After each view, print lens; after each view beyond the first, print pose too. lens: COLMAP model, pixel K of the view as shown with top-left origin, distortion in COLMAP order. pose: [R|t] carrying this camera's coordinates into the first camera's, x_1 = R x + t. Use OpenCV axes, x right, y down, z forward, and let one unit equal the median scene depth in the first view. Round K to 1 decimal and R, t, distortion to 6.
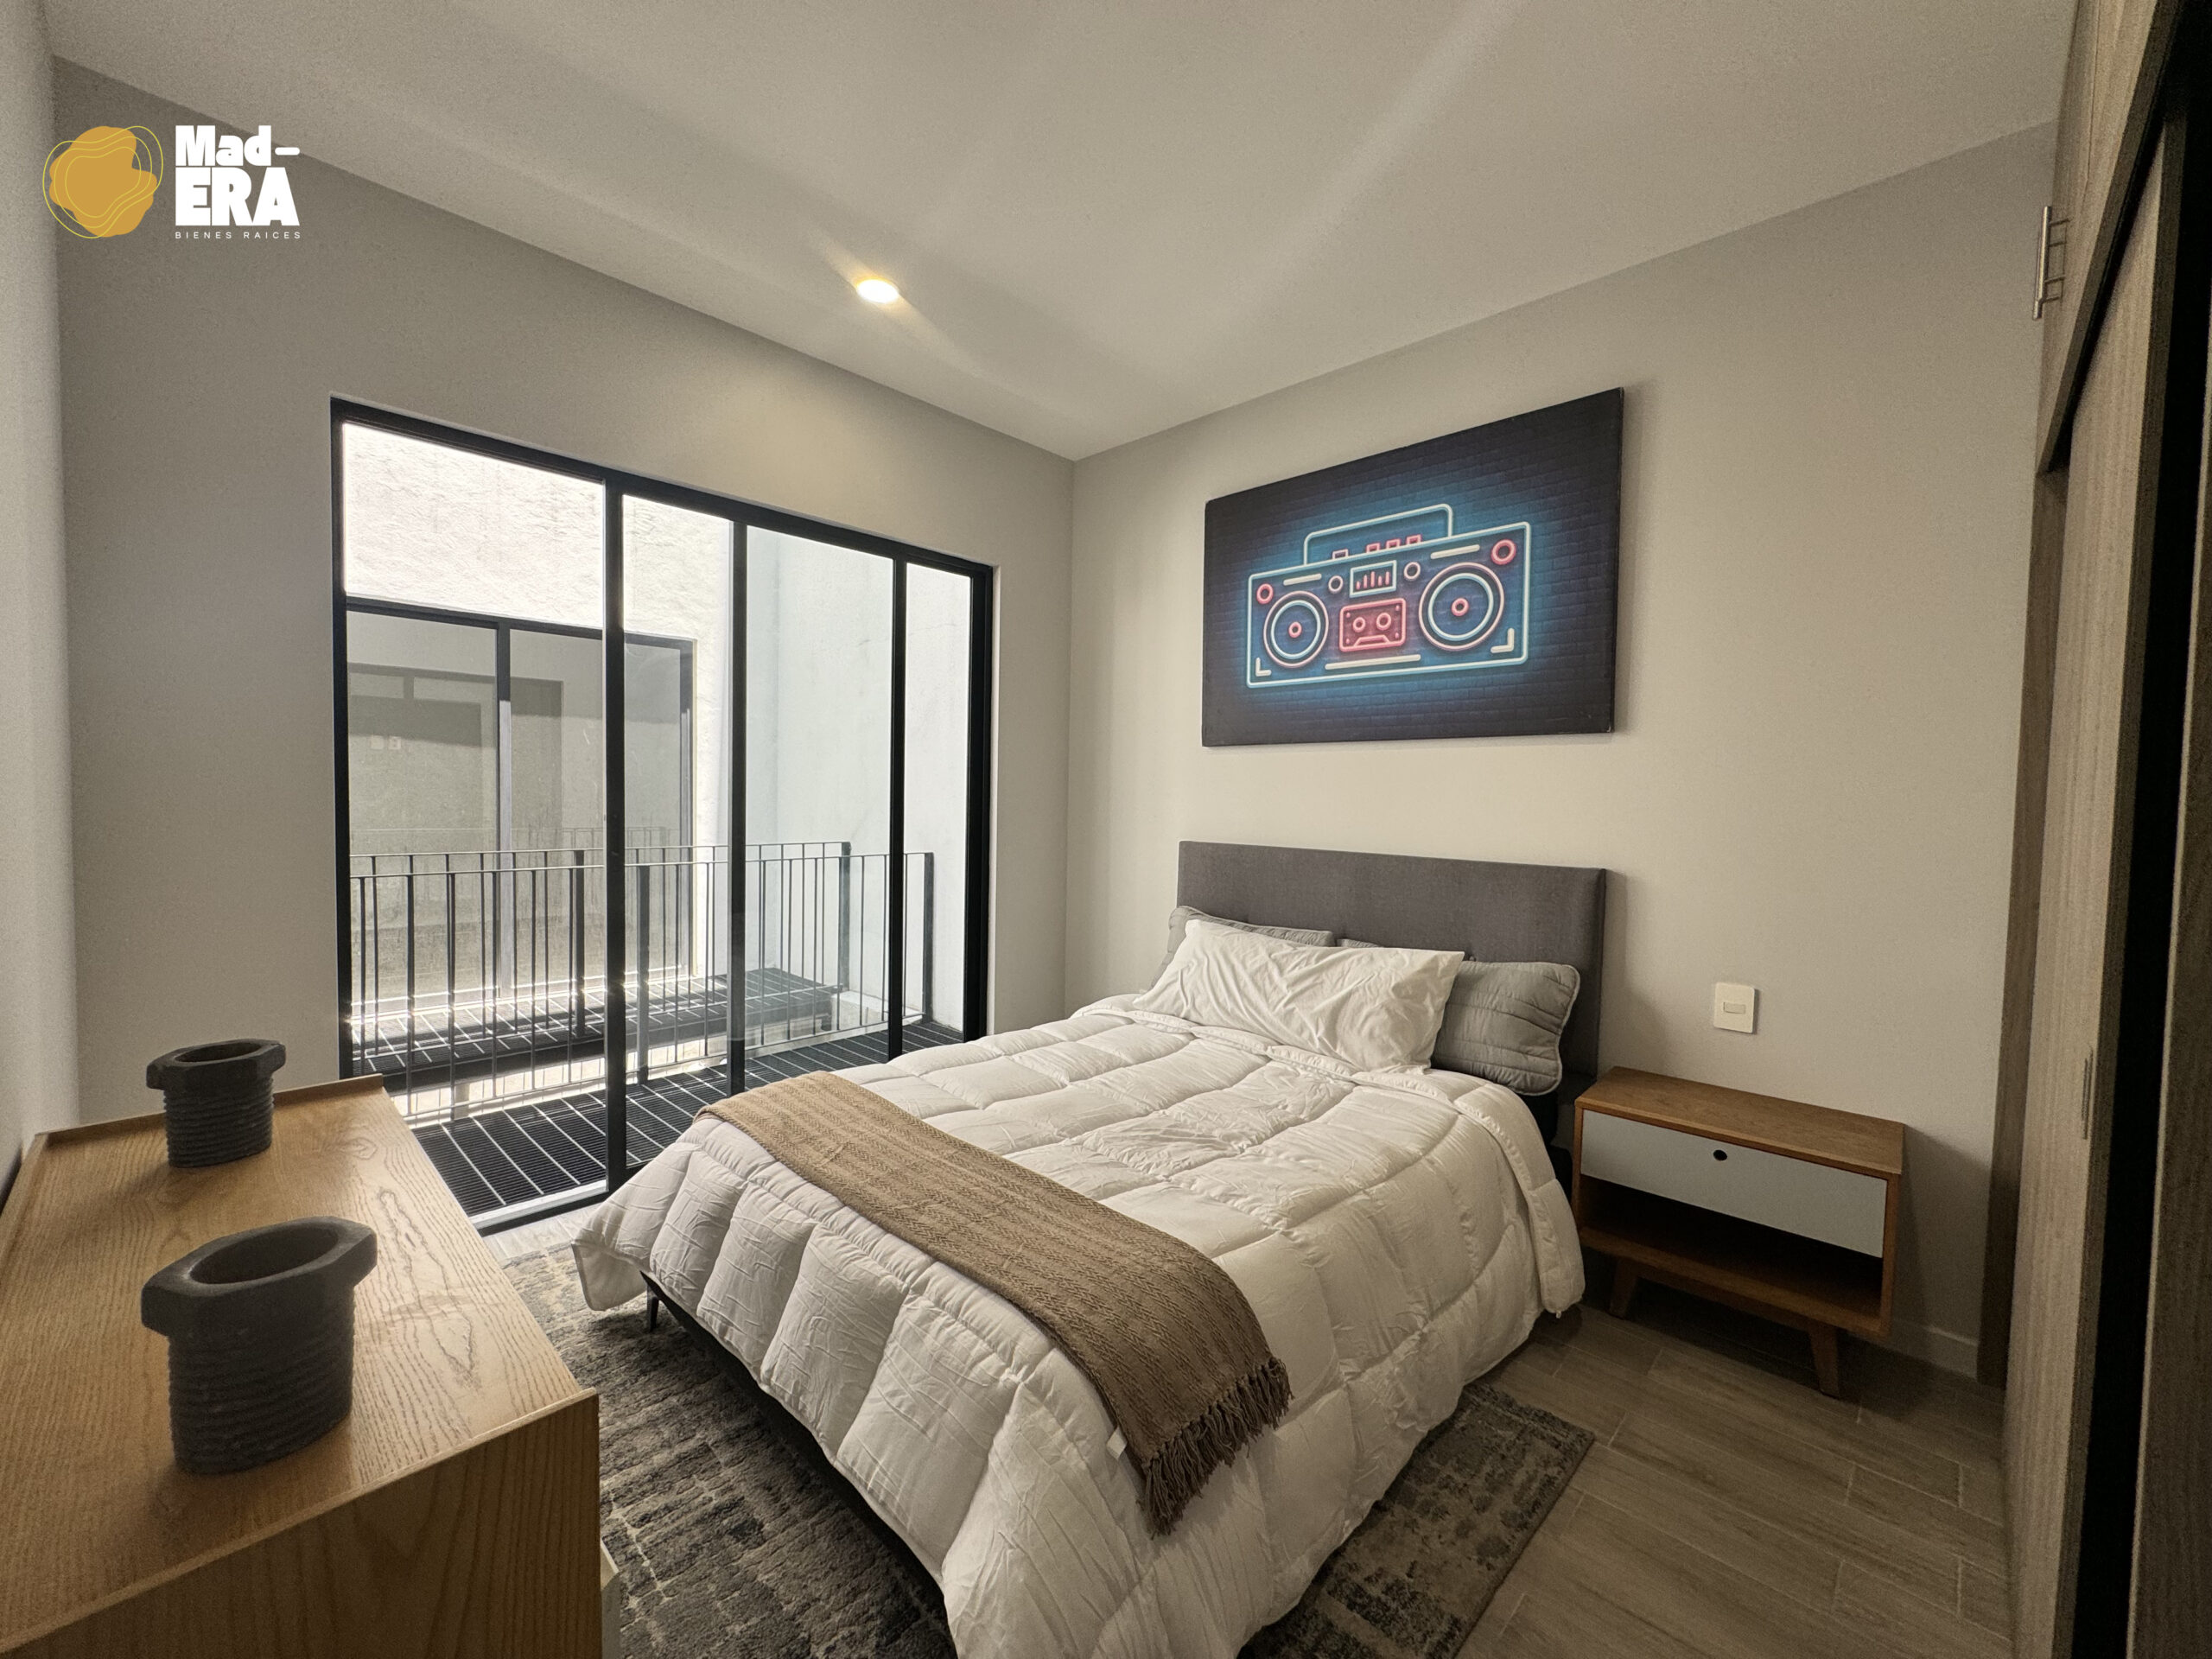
lens RADIAL K [[878.6, 0, 1101.1], [0, 878.6, 828.4], [0, 0, 1]] dist [-0.004656, 0.000942]
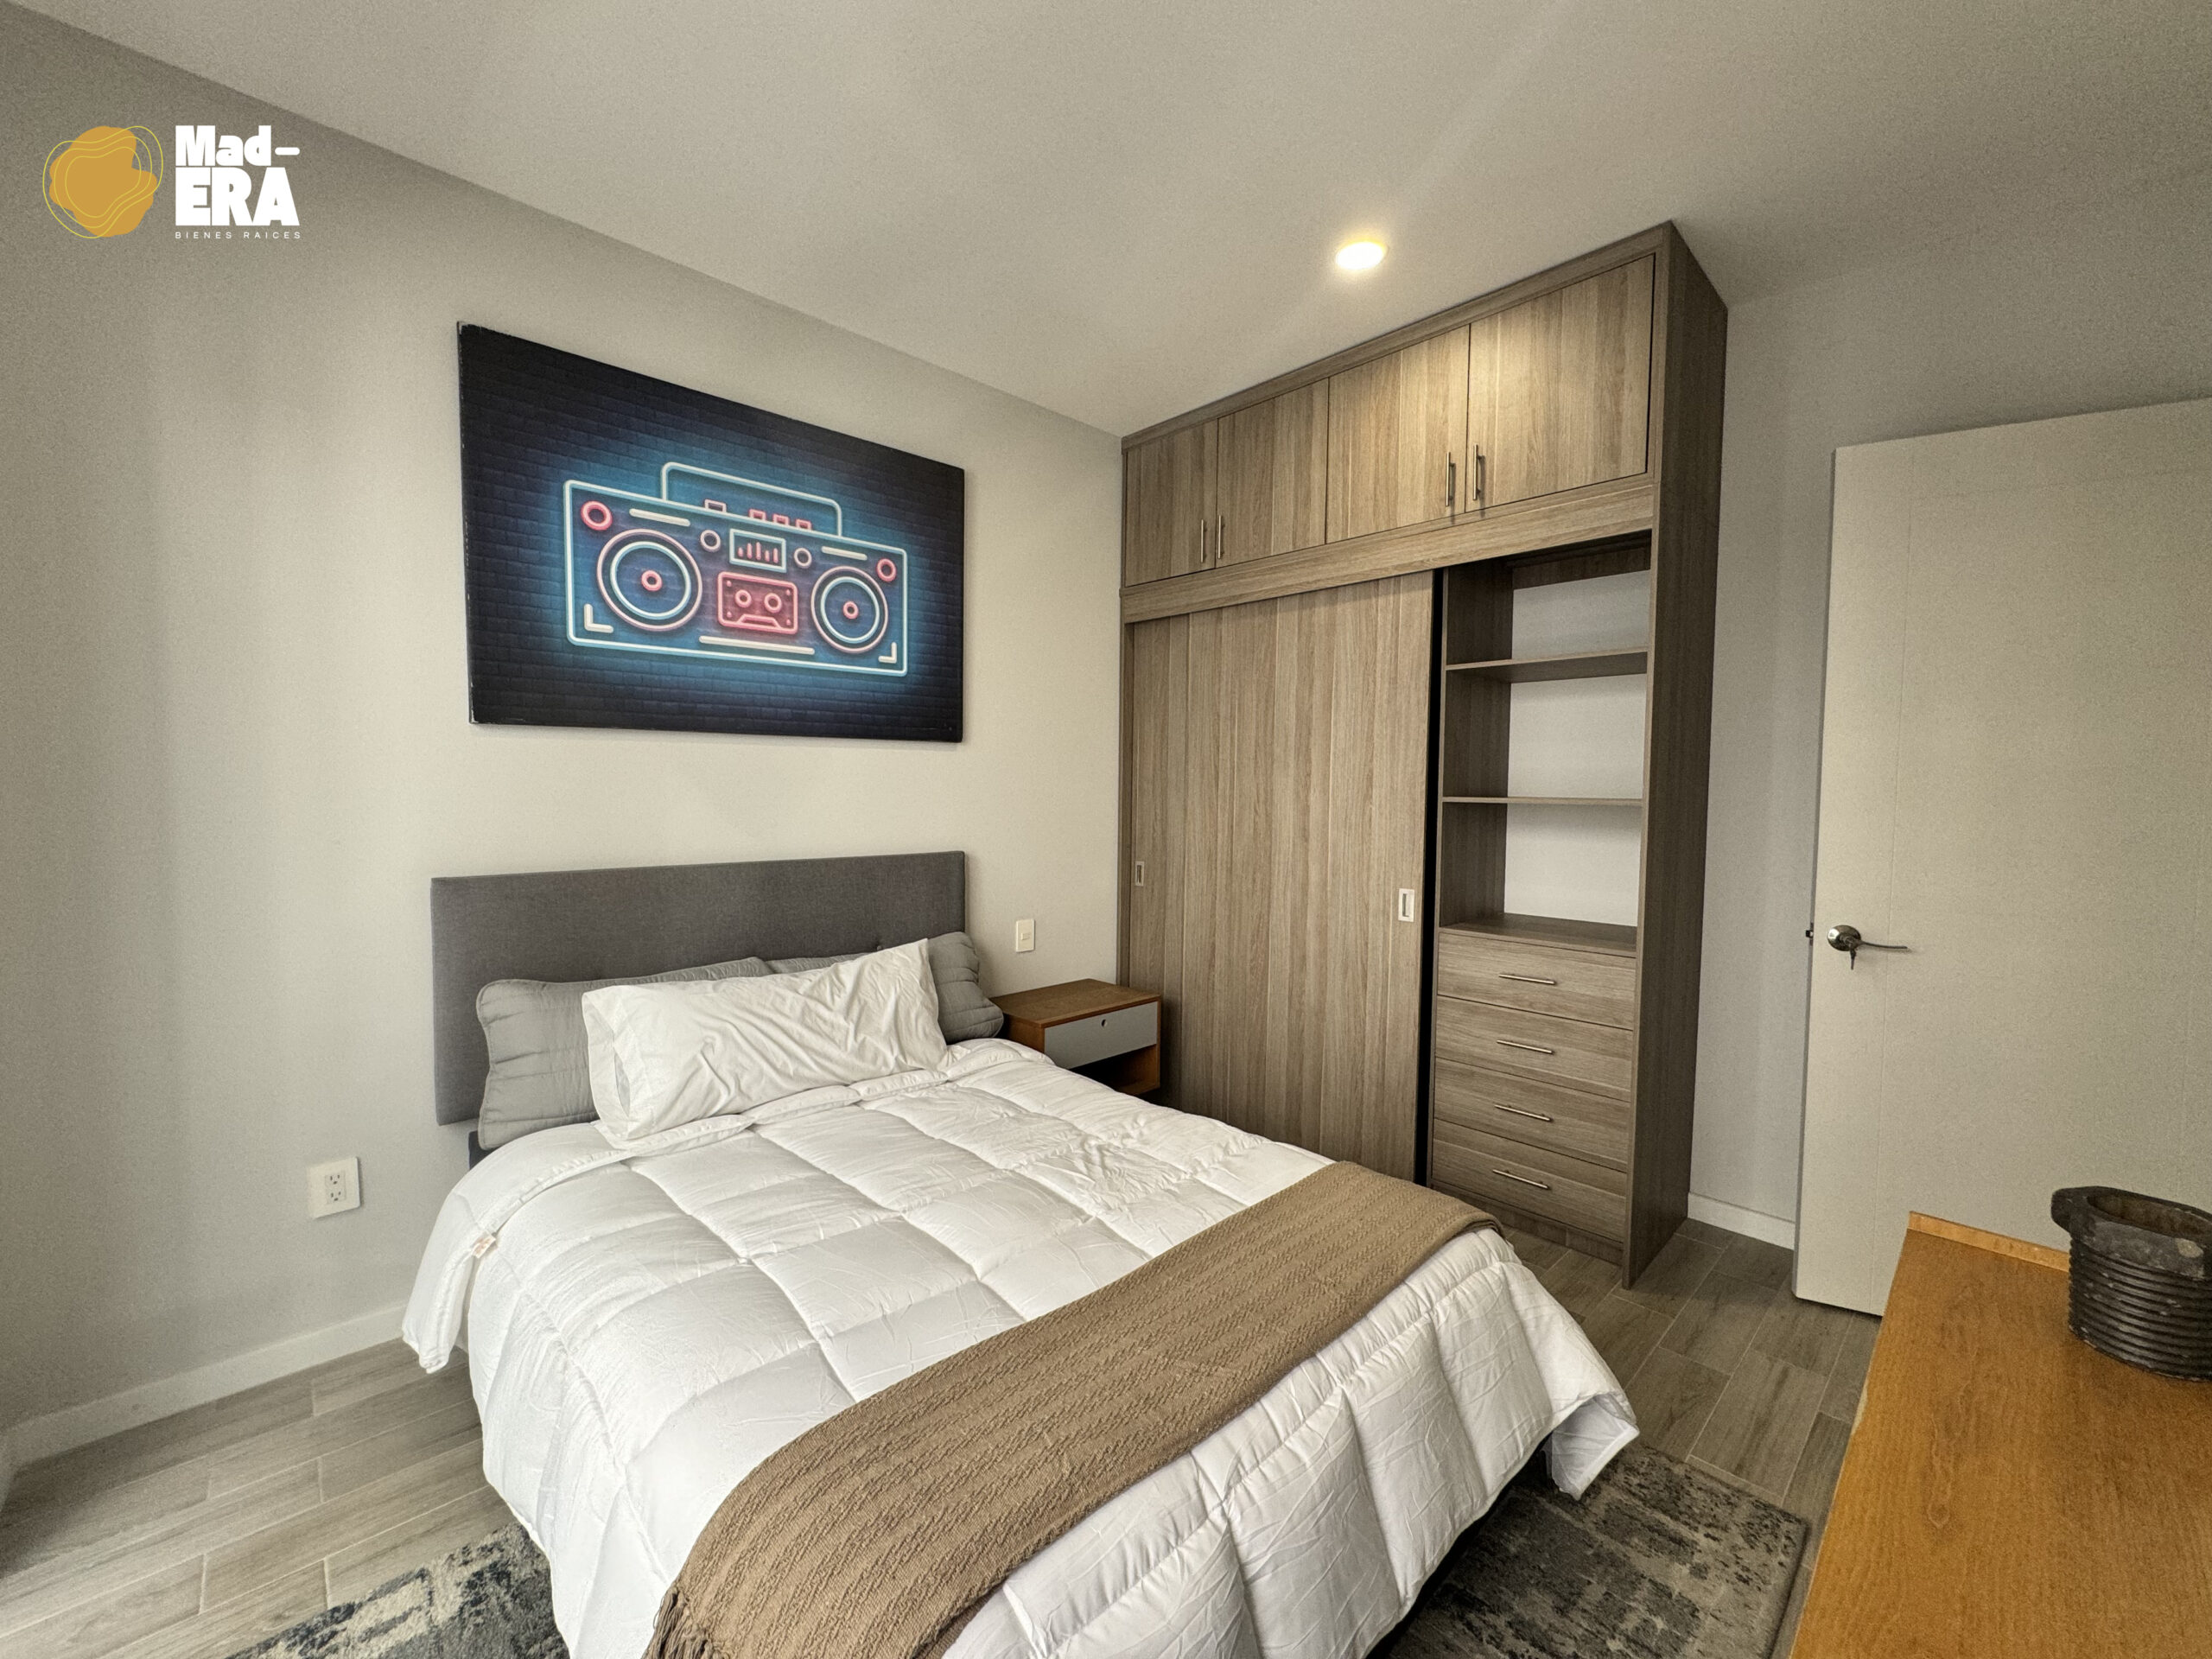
lens RADIAL K [[878.6, 0, 1102.7], [0, 878.6, 832.1], [0, 0, 1]] dist [-0.004656, 0.000942]
pose [[0.050582, -0.071264, 0.996174, -0.584158], [0.033073, 0.997023, 0.069646, -0.054006], [-0.998172, 0.029423, 0.052789, 0.632908]]
